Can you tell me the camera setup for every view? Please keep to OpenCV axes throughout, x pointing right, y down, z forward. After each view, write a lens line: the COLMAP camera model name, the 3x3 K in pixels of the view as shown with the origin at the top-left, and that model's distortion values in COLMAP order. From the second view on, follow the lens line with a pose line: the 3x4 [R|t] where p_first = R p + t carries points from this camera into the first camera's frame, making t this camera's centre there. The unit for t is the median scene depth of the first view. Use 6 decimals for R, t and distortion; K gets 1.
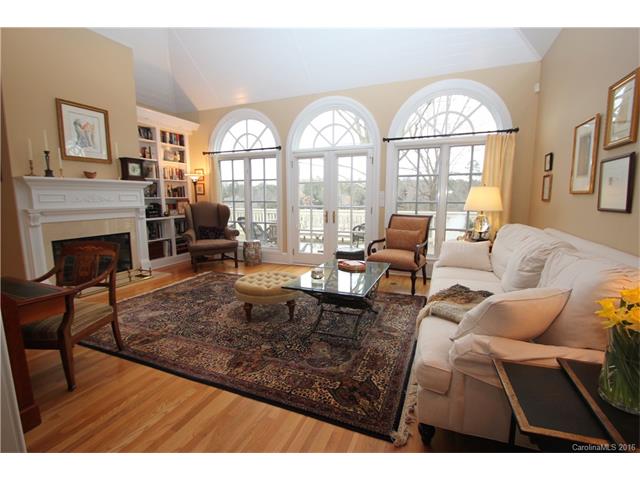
lens RADIAL K [[300.4, 0, 323.0], [0, 300.4, 237.0], [0, 0, 1]] dist [-0.001619, -0.001266]
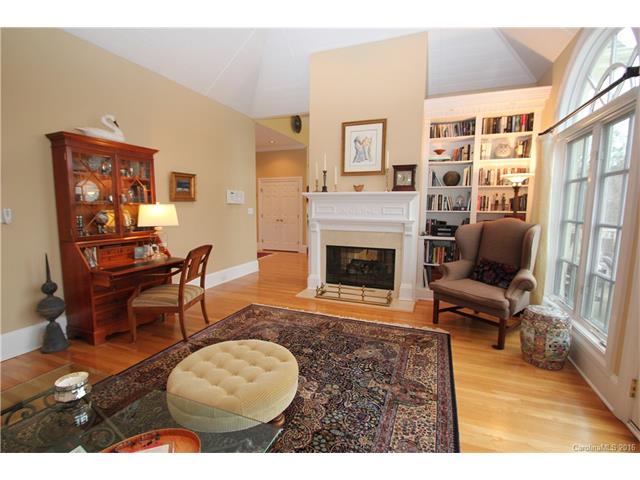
lens RADIAL K [[300.4, 0, 320.7], [0, 300.4, 237.3], [0, 0, 1]] dist [-0.001619, -0.001266]
pose [[0.016228, 0.105126, -0.994327, 0.255728], [-0.140879, 0.984777, 0.101817, -0.121113], [0.989894, 0.138428, 0.030791, 0.821183]]
